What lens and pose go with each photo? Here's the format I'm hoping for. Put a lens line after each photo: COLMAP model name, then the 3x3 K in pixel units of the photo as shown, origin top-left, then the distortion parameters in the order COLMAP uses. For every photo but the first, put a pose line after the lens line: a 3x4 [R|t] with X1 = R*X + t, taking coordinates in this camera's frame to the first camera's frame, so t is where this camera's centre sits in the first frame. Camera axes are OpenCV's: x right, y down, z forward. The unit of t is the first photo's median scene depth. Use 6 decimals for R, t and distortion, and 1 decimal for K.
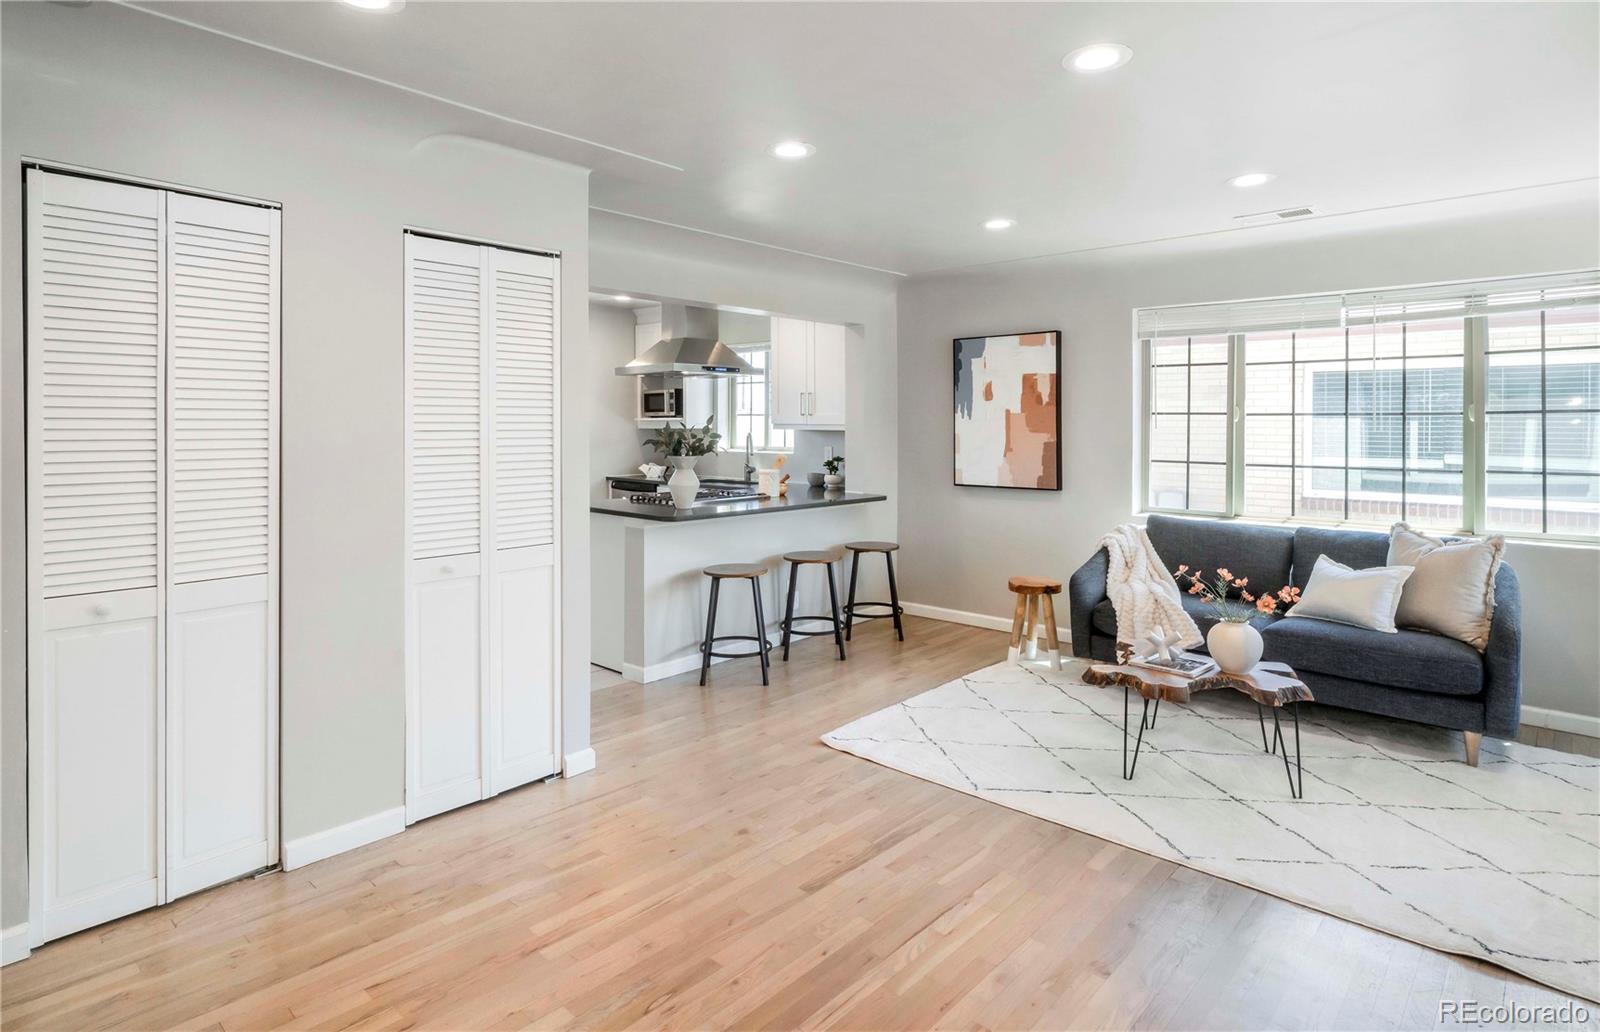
lens RADIAL K [[865.2, 0, 799.6], [0, 865.2, 510.1], [0, 0, 1]] dist [-0.000044, 0.001021]
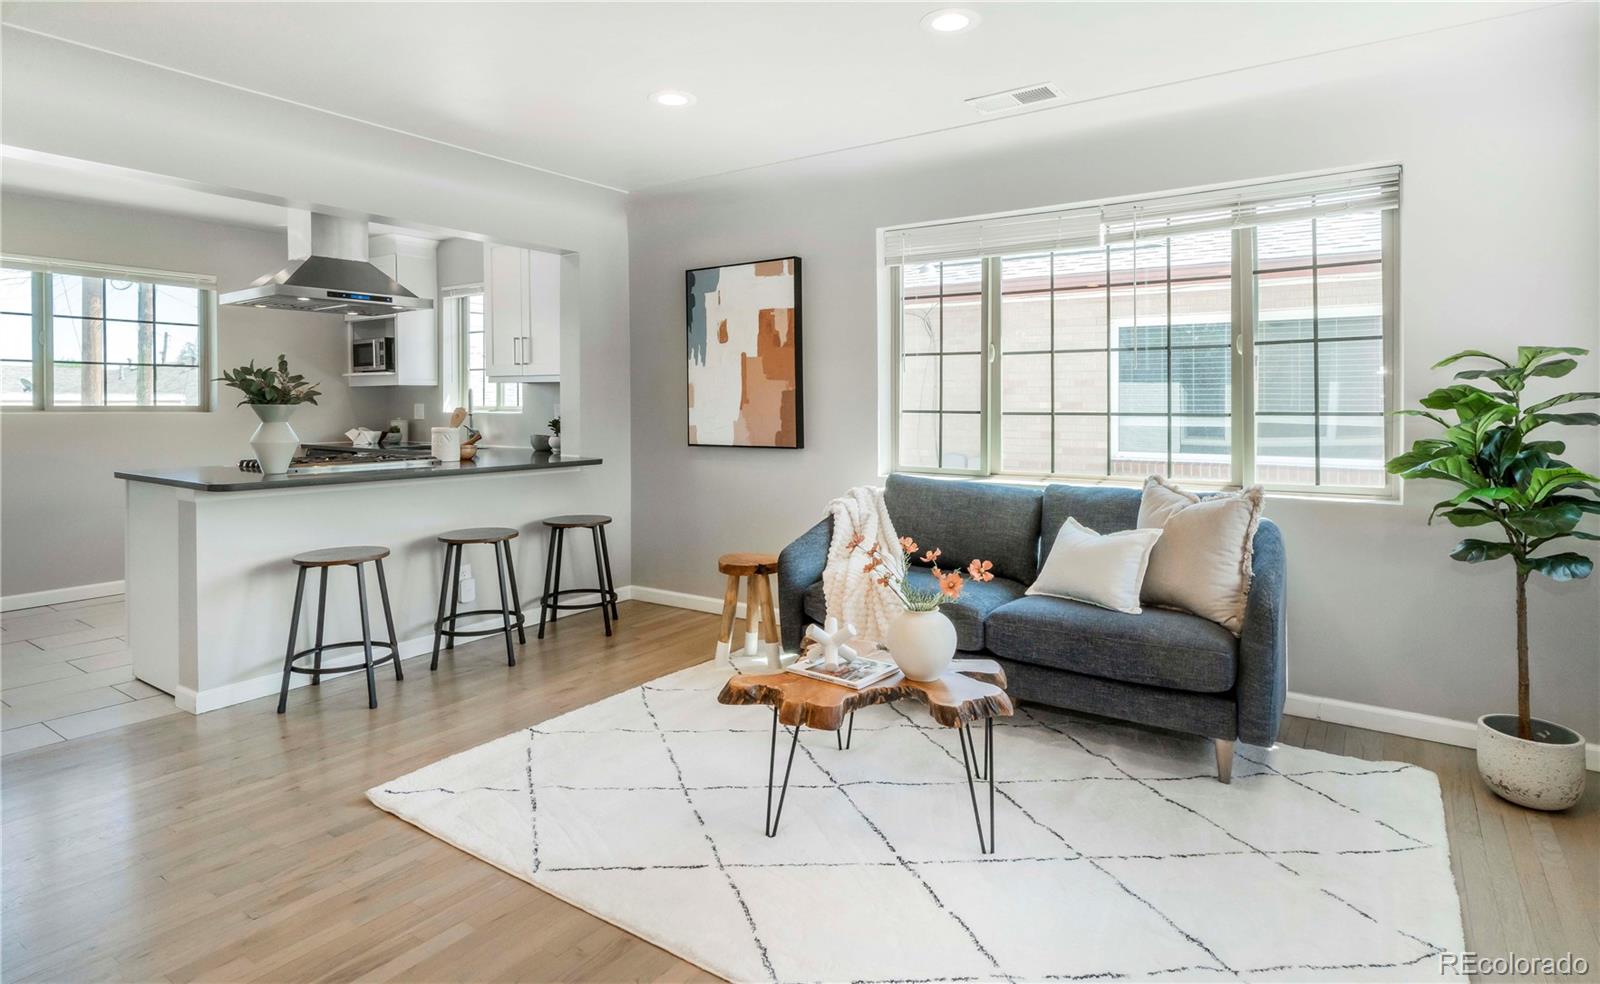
lens RADIAL K [[845.8, 0, 800.9], [0, 845.8, 501.0], [0, 0, 1]] dist [-0.002846, 0.000565]
pose [[0.992108, -0.019271, 0.123897, 0.239252], [0.017511, 0.999730, 0.015279, 0.018425], [-0.124158, -0.012989, 0.992177, 0.228677]]
